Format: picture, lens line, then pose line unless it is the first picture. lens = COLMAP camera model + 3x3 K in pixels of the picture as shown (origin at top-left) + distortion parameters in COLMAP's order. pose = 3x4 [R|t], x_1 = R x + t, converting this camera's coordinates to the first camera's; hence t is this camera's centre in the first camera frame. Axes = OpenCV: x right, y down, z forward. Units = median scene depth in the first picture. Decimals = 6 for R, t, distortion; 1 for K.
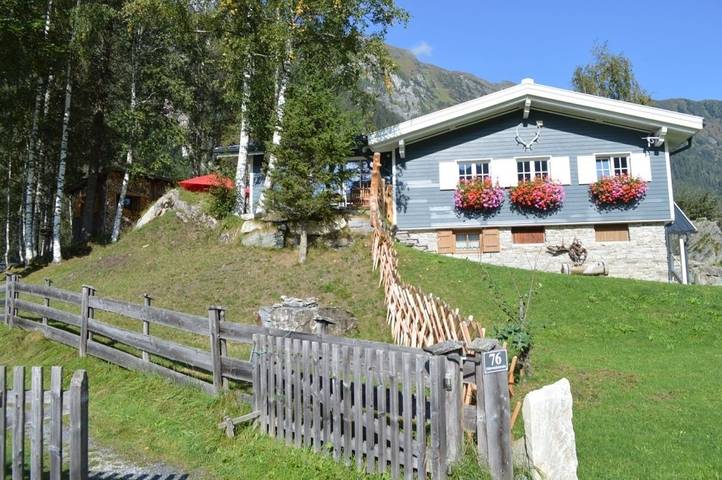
lens RADIAL K [[573.2, 0, 361.0], [0, 573.2, 240.0], [0, 0, 1]] dist [-0.072369, -0.000104]
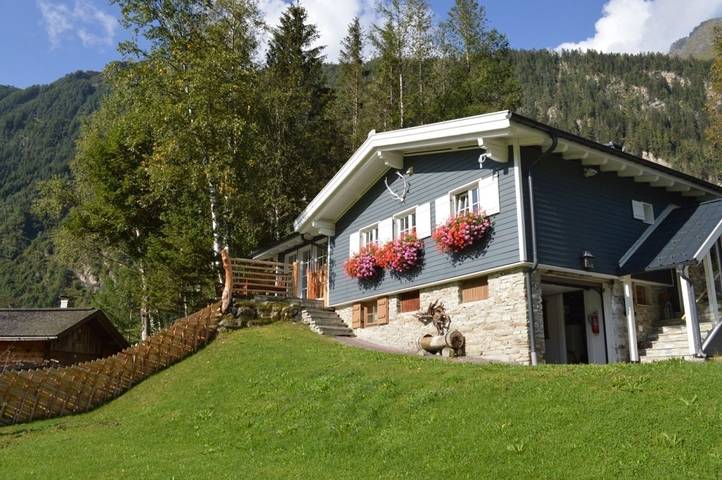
lens RADIAL K [[573.2, 0, 361.0], [0, 573.2, 240.0], [0, 0, 1]] dist [-0.072369, -0.000104]
pose [[0.650023, -0.167208, -0.741290, 0.911478], [0.075703, 0.984888, -0.155772, 0.028842], [0.756134, 0.045137, 0.652858, 0.386397]]
